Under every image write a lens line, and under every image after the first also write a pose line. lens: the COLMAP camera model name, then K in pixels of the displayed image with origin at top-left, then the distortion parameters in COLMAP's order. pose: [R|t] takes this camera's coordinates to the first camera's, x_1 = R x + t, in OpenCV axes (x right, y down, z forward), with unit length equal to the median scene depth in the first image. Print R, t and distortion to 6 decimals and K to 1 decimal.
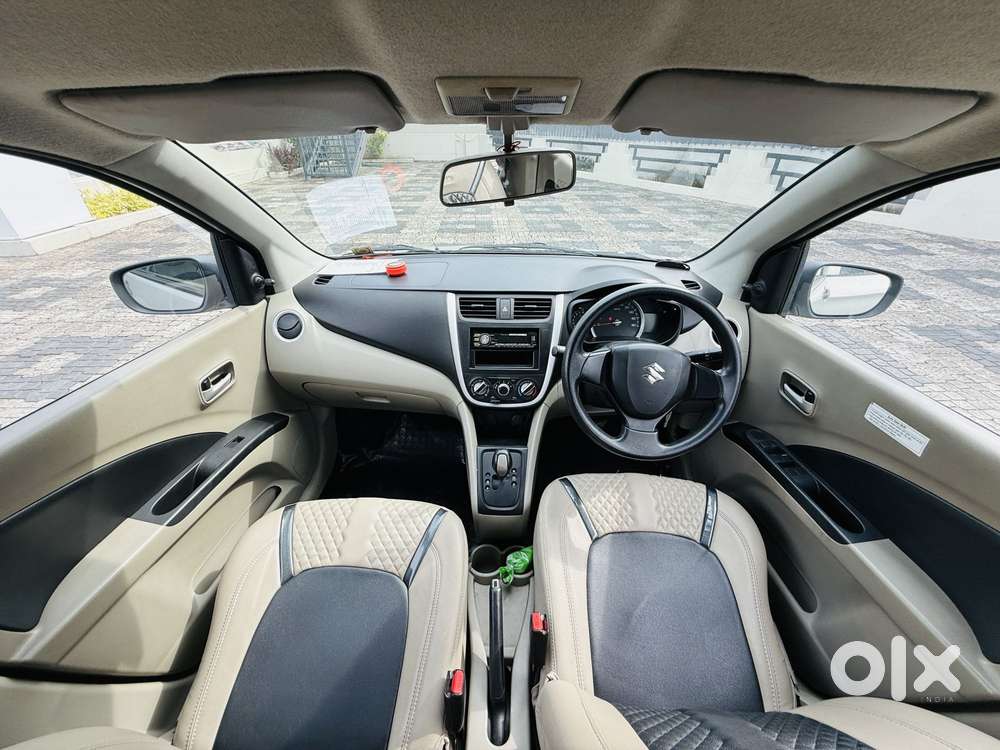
lens RADIAL K [[400.6, 0, 494.7], [0, 400.6, 376.1], [0, 0, 1]] dist [-0.001854, -0.000073]
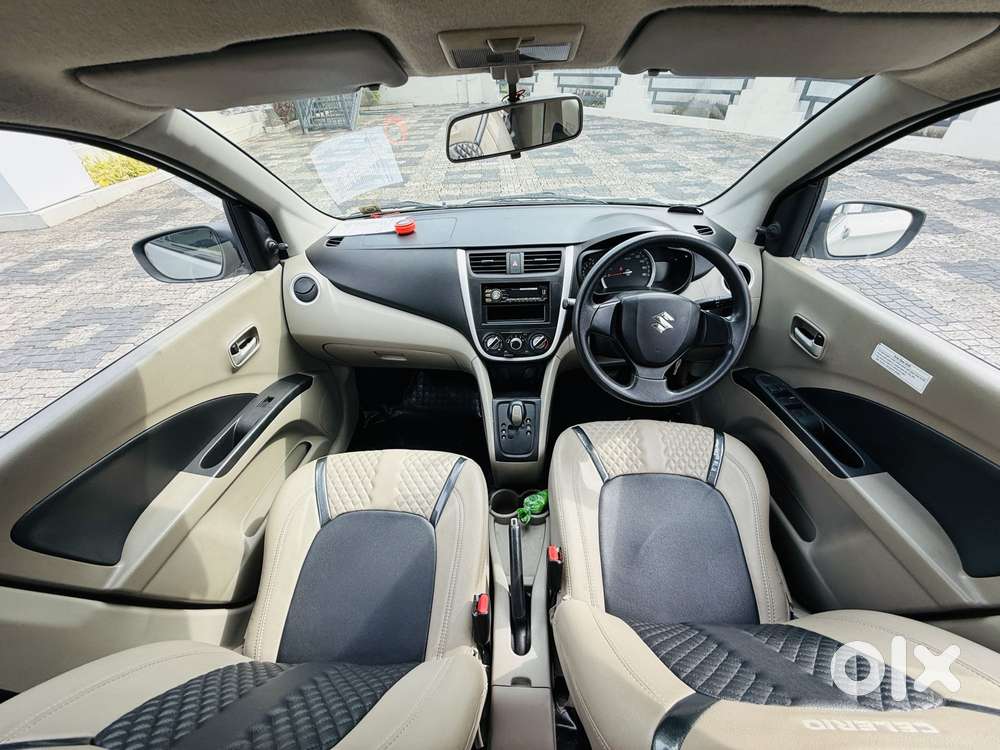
lens RADIAL K [[400.6, 0, 494.7], [0, 400.6, 376.1], [0, 0, 1]] dist [-0.001854, -0.000073]
pose [[0.998854, -0.033410, -0.034270, -0.000135], [0.036971, 0.993334, 0.109180, 0.001910], [0.030393, -0.110322, 0.993431, -0.033547]]
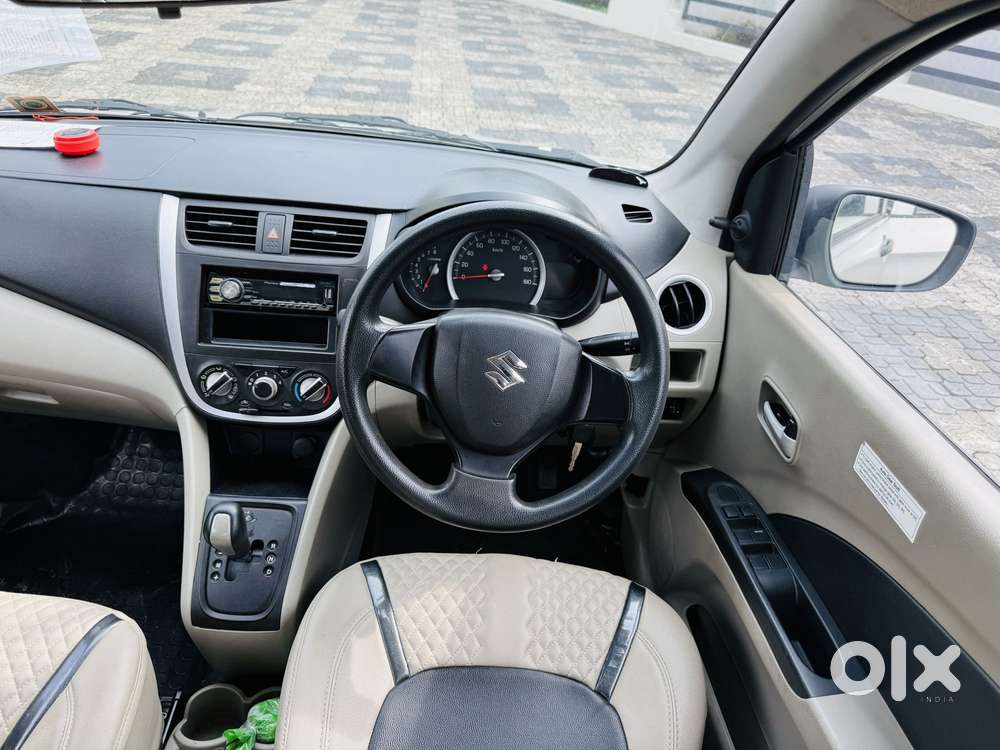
lens RADIAL K [[722.1, 0, 500.0], [0, 722.1, 375.0], [0, 0, 1]] dist [0.000906, -0.006453]
pose [[0.994617, 0.050317, 0.090585, 0.251805], [-0.050929, 0.998692, 0.004463, -0.003535], [-0.090242, -0.009052, 0.995879, 0.040096]]
